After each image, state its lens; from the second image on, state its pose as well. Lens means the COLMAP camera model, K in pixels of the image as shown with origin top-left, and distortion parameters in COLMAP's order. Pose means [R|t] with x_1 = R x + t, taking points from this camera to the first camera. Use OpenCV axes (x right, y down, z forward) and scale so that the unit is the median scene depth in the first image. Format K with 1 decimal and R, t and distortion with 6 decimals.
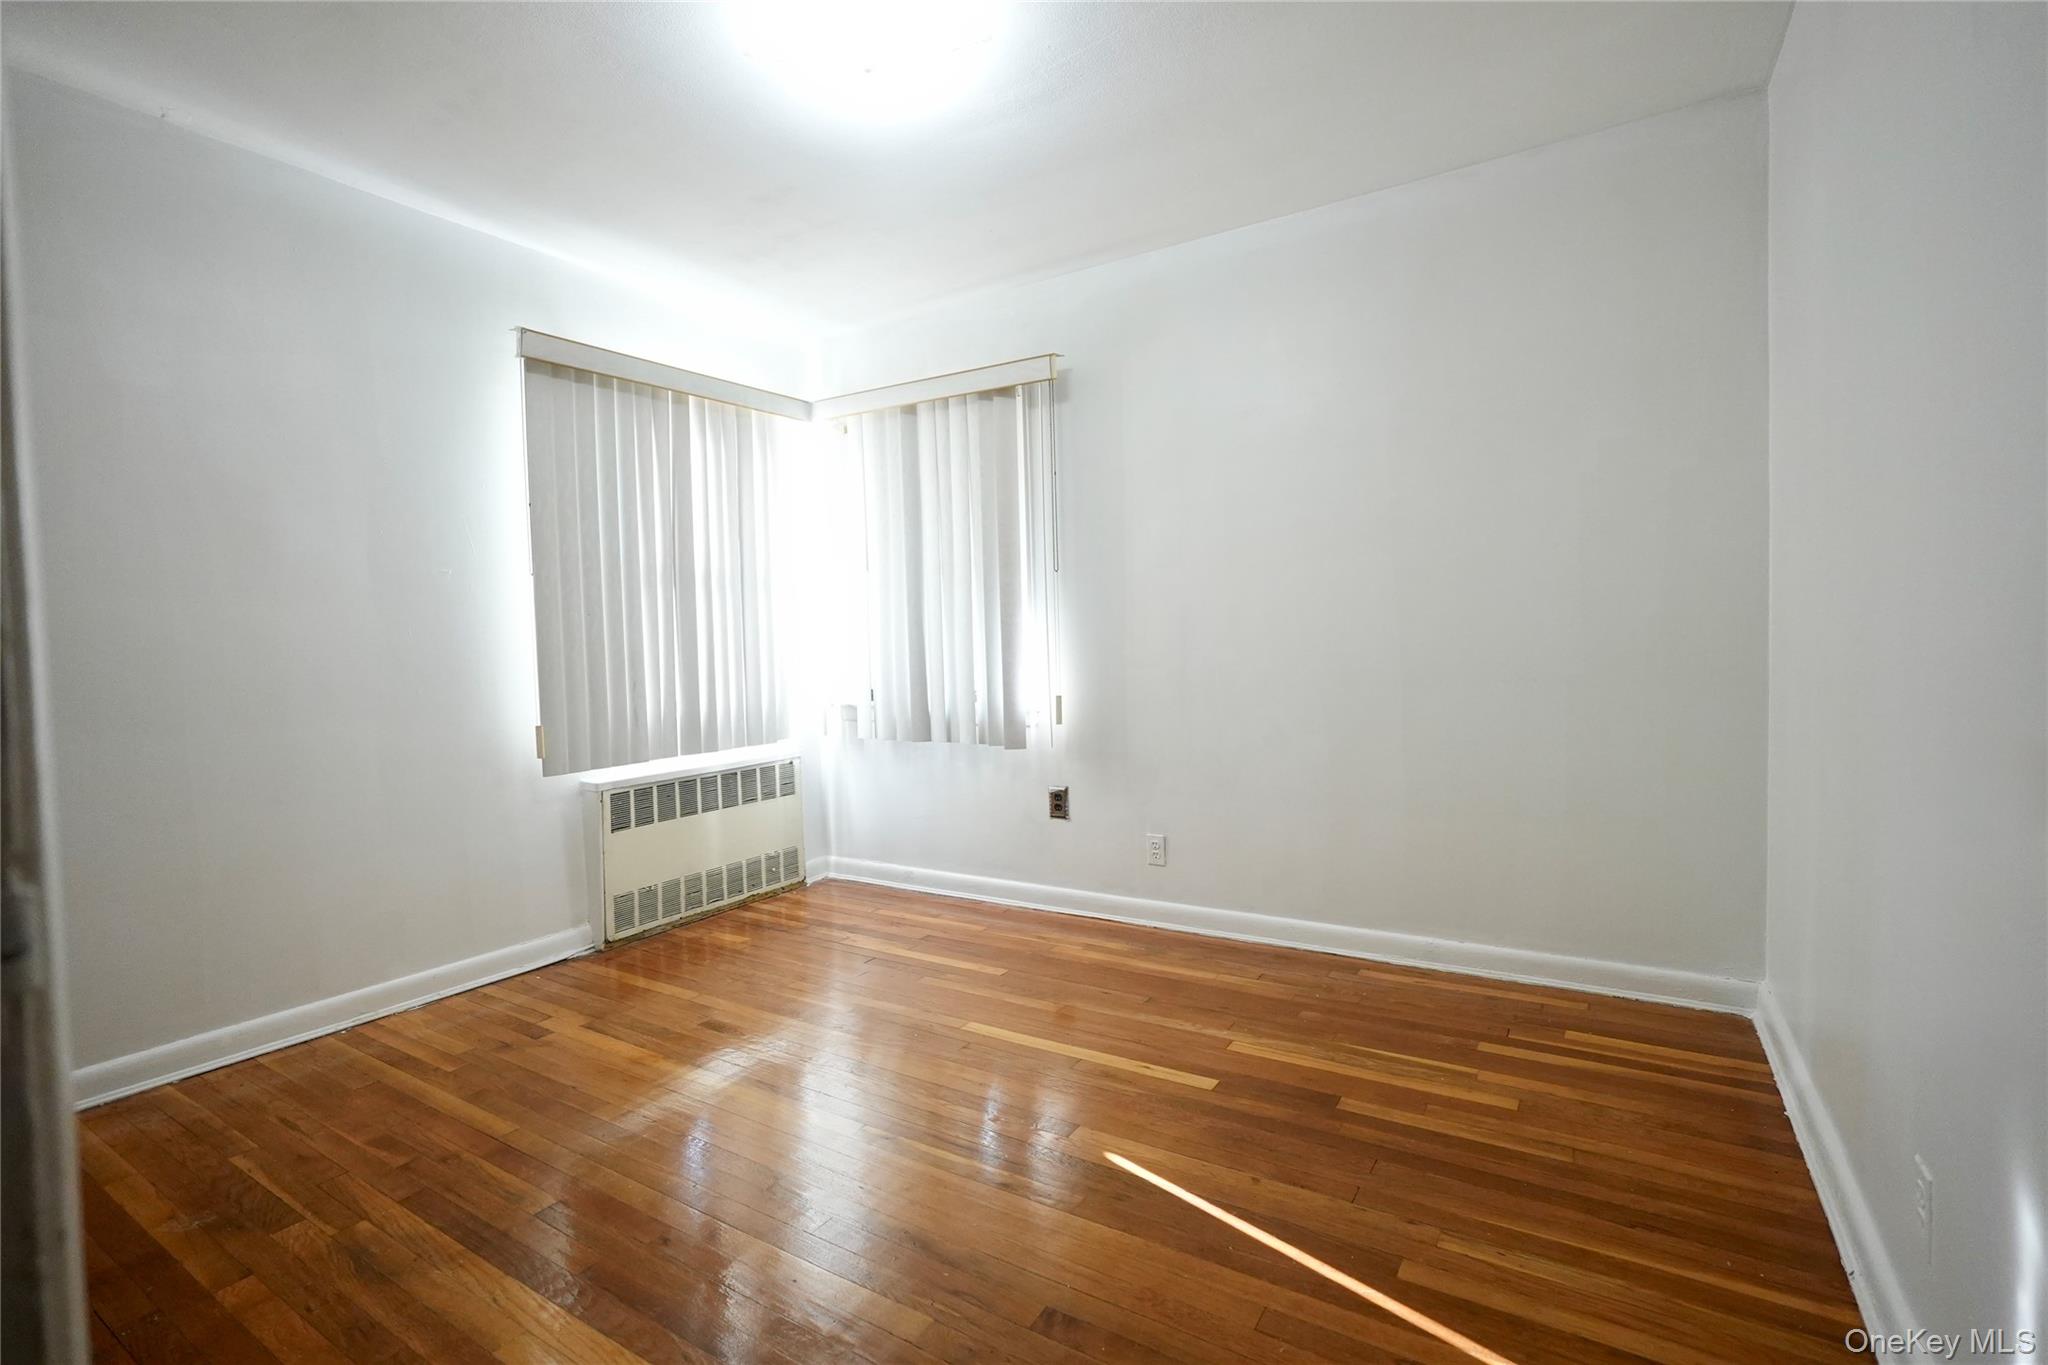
lens RADIAL K [[936.0, 0, 1023.7], [0, 936.0, 661.1], [0, 0, 1]] dist [-0.003777, 0.000016]
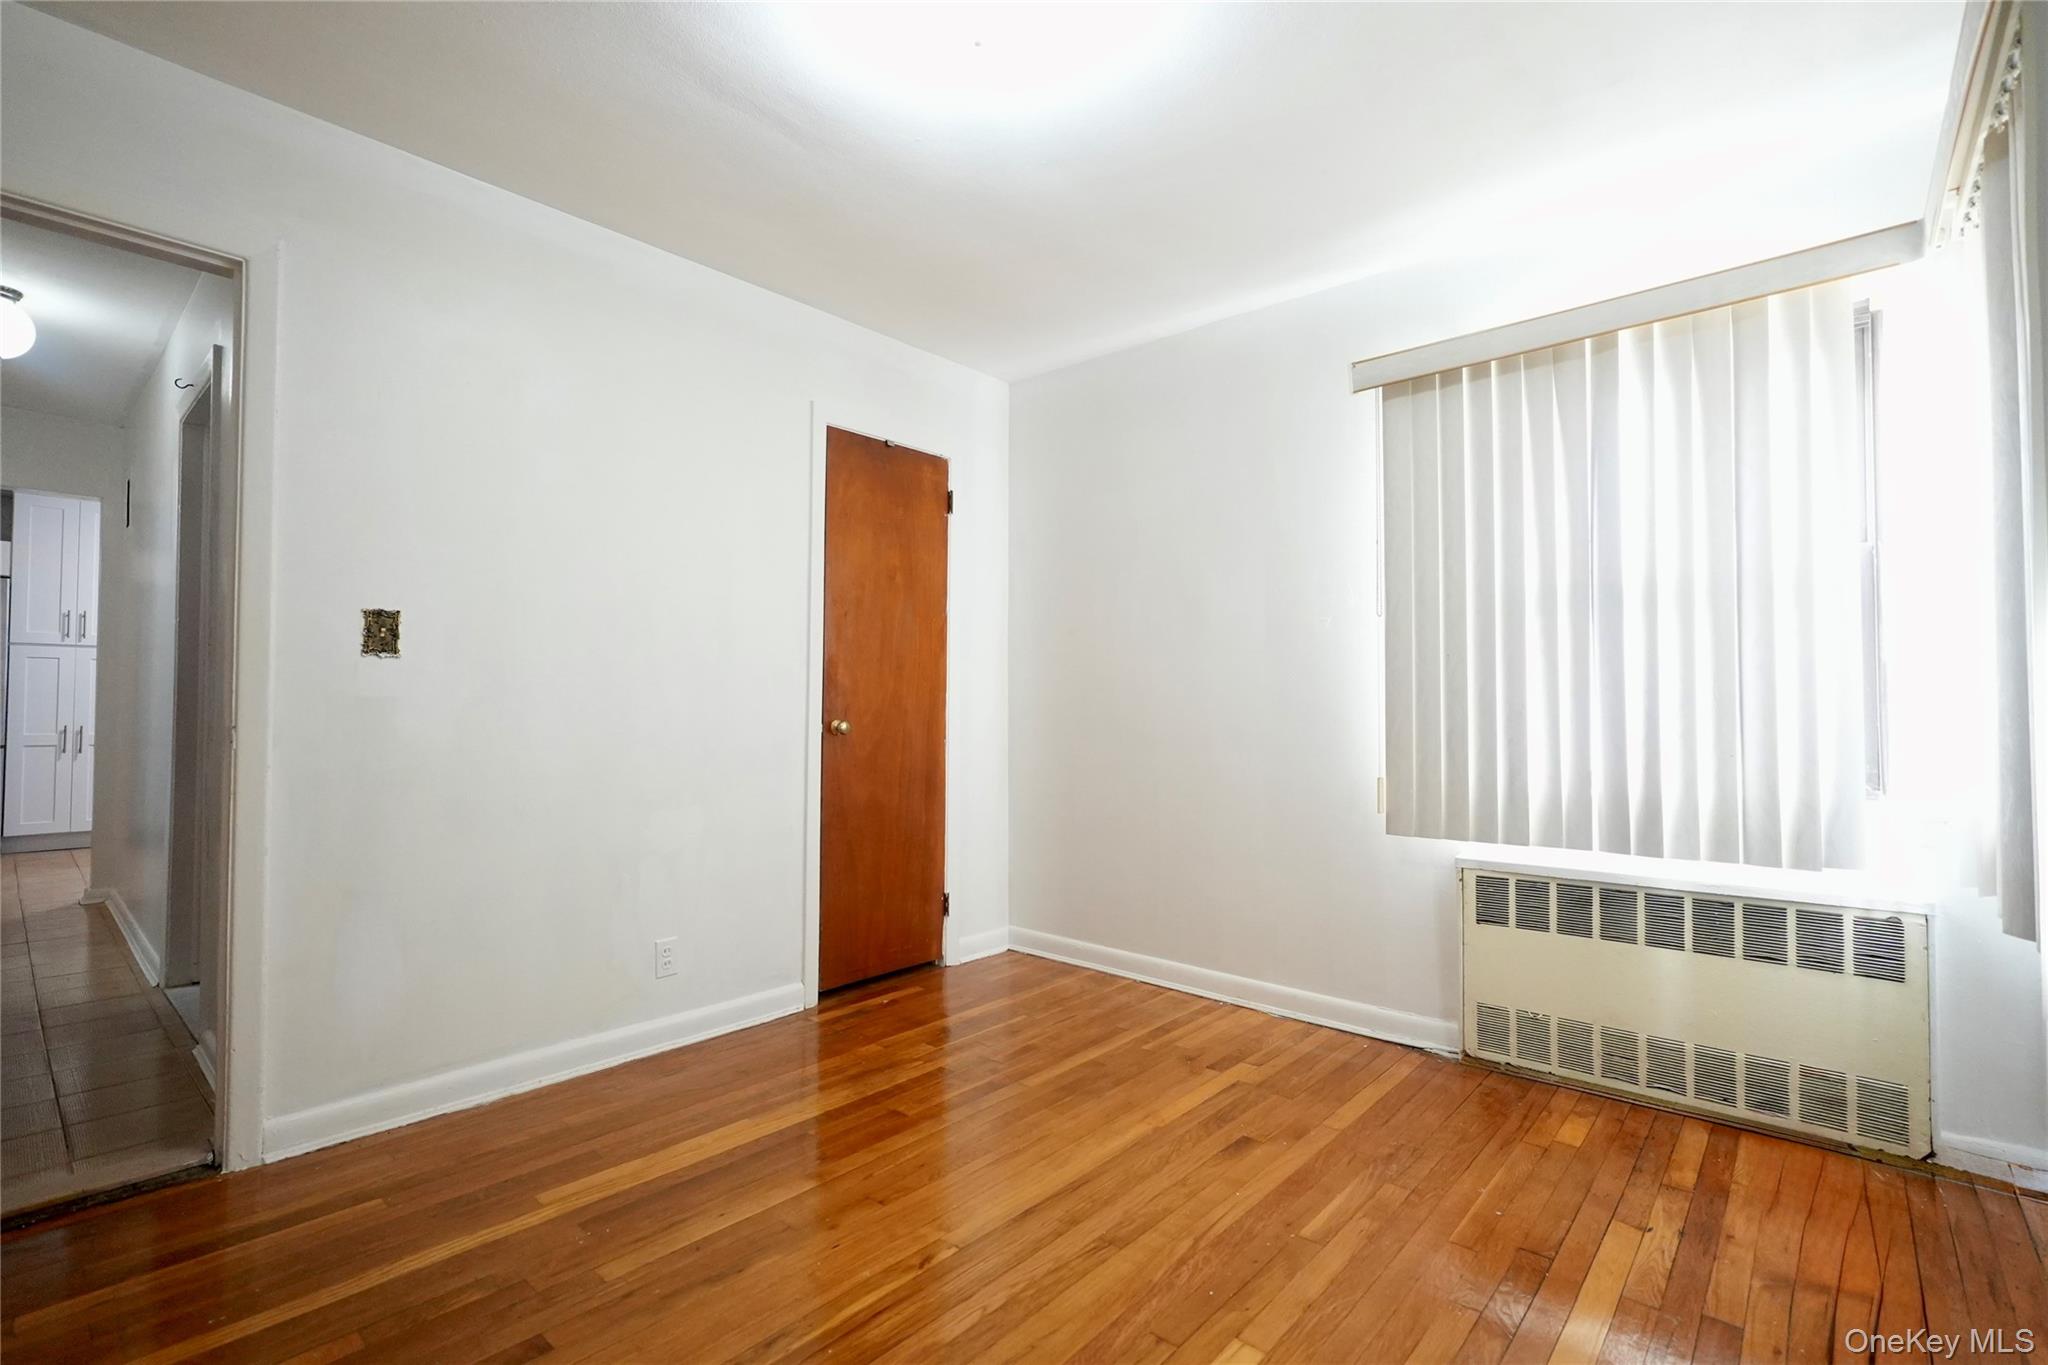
lens RADIAL K [[931.2, 0, 1020.9], [0, 931.2, 679.0], [0, 0, 1]] dist [-0.021107, 0.011250]
pose [[-0.150417, 0.000667, -0.988622, 0.415461], [-0.020573, 0.999781, 0.003805, -0.023511], [0.988409, 0.020911, -0.150370, 0.729758]]
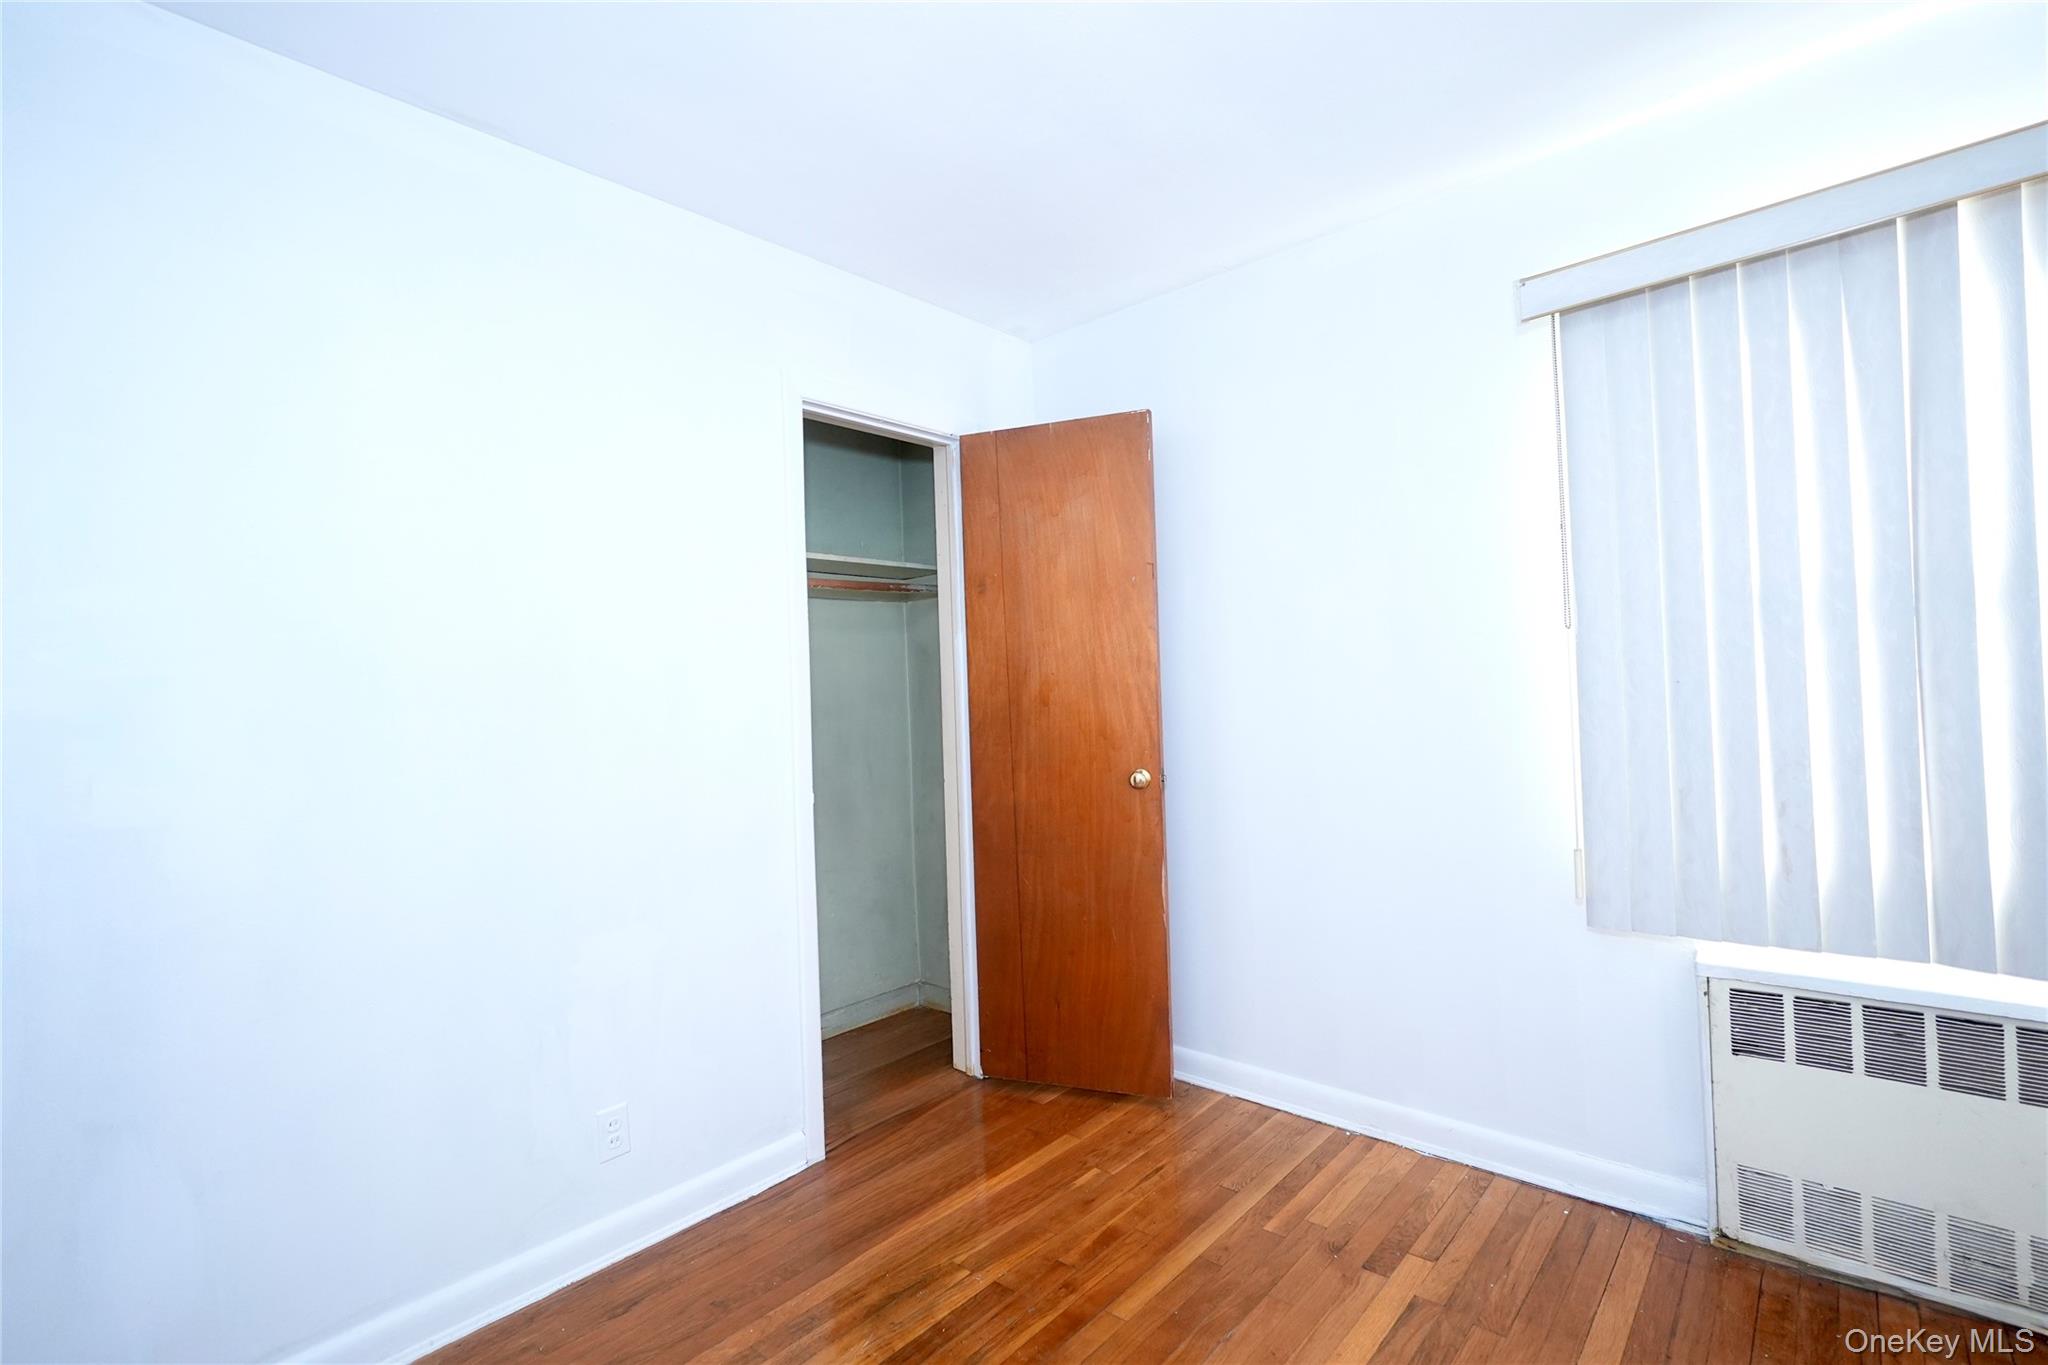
lens RADIAL K [[931.2, 0, 1020.9], [0, 931.2, 679.0], [0, 0, 1]] dist [-0.021107, 0.011250]
pose [[-0.159883, 0.018694, -0.986959, 0.192967], [0.019349, 0.999688, 0.015801, -0.067836], [0.986946, -0.016570, -0.160195, 0.662538]]
